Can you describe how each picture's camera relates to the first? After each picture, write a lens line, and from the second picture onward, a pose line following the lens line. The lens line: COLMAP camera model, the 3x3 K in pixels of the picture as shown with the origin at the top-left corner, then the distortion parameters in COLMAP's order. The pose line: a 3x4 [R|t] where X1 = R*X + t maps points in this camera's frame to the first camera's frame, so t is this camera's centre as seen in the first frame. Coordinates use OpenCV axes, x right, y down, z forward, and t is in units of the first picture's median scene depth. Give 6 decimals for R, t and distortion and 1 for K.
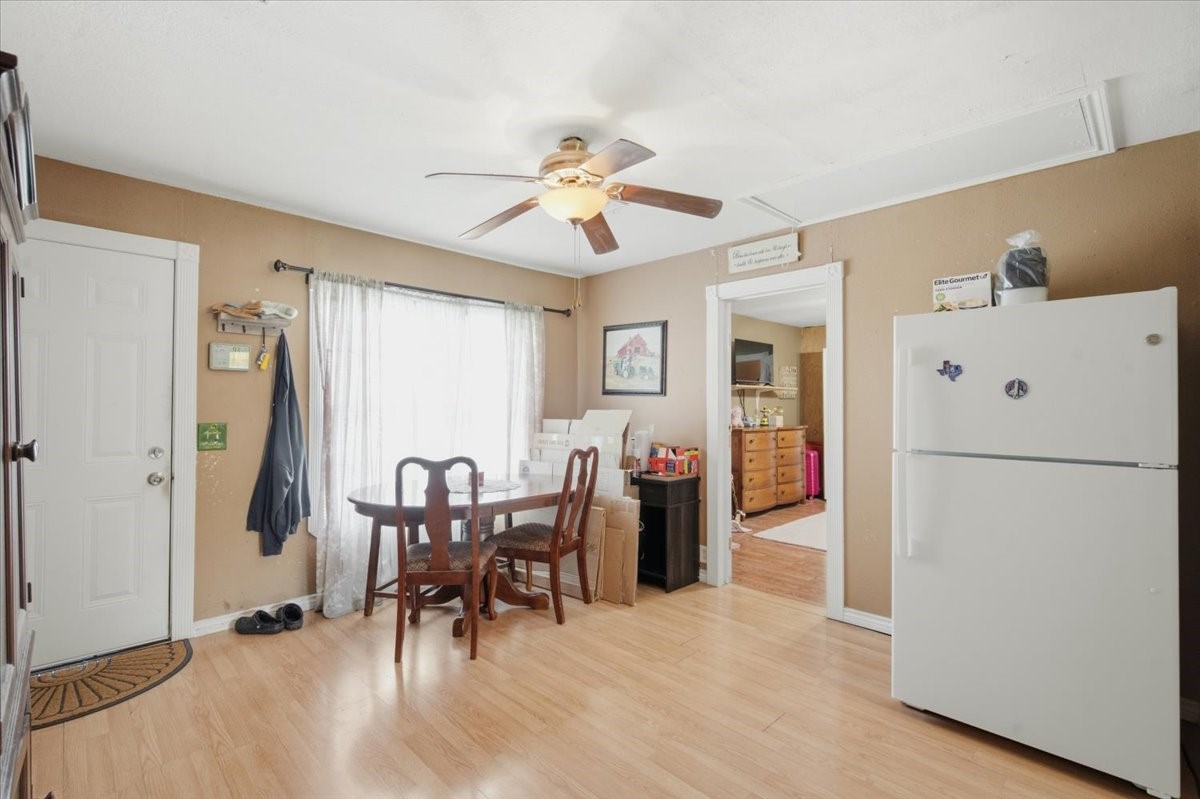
lens RADIAL K [[550.6, 0, 606.2], [0, 550.6, 398.8], [0, 0, 1]] dist [0.004970, -0.000399]
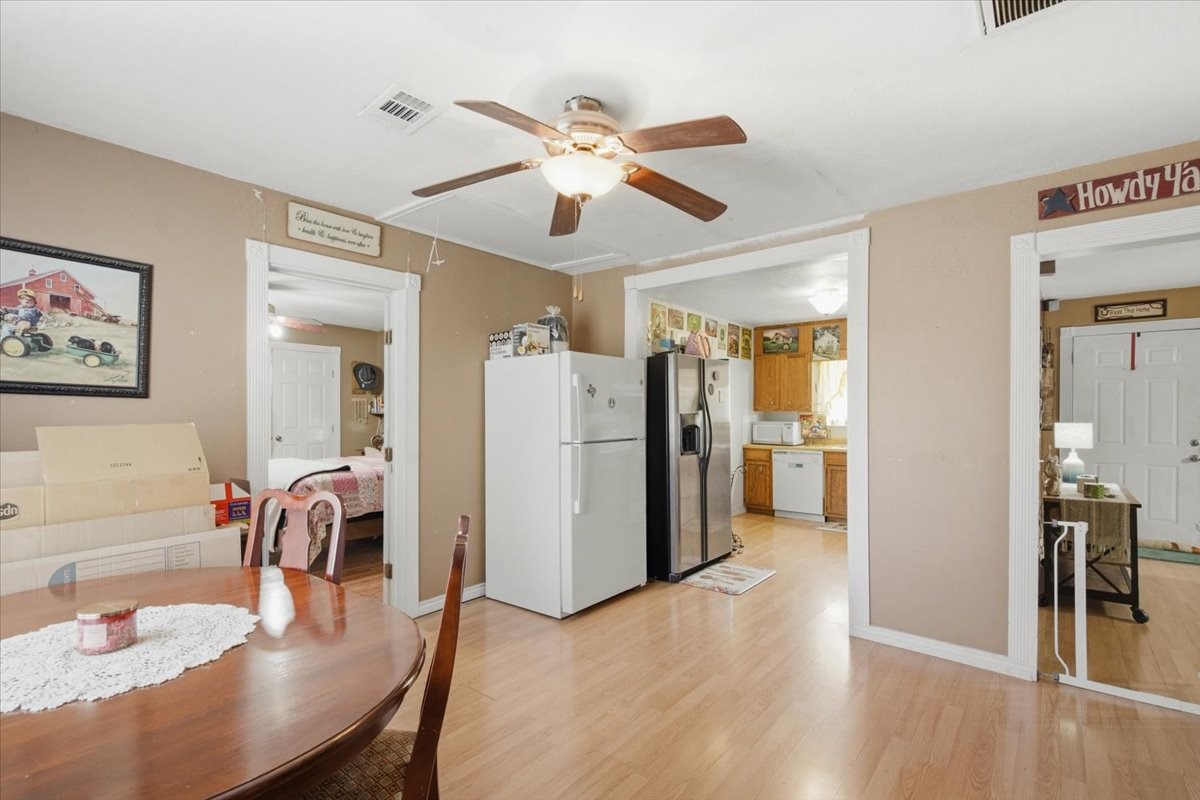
lens RADIAL K [[550.6, 0, 604.1], [0, 550.6, 408.2], [0, 0, 1]] dist [0.004970, -0.000399]
pose [[-0.104801, -0.004217, 0.994484, -0.571948], [-0.014368, 0.999893, 0.002726, -0.002829], [-0.994389, -0.014003, -0.104850, 0.661496]]
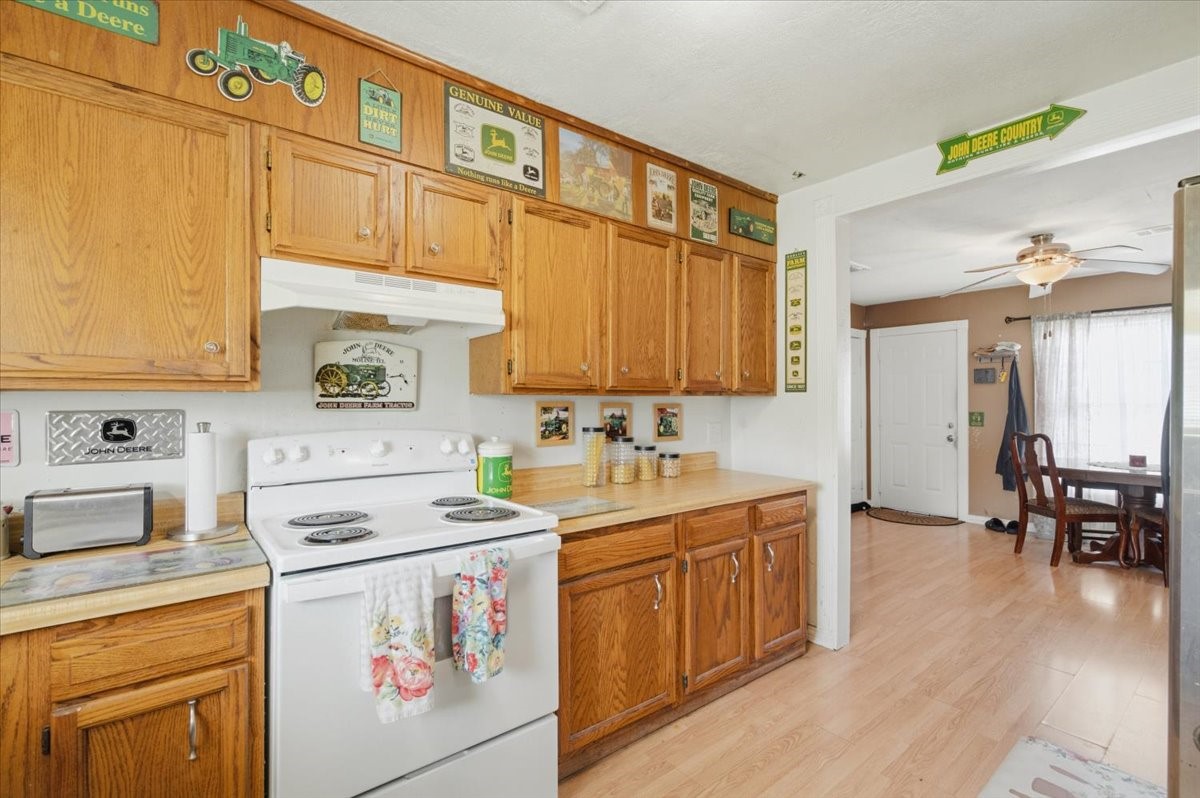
lens RADIAL K [[550.6, 0, 599.6], [0, 550.6, 402.0], [0, 0, 1]] dist [0.004970, -0.000399]
pose [[-0.104982, -0.004810, -0.994462, 1.019552], [0.014038, 0.999882, -0.006318, 0.002683], [0.994375, -0.014623, -0.104902, -0.058735]]
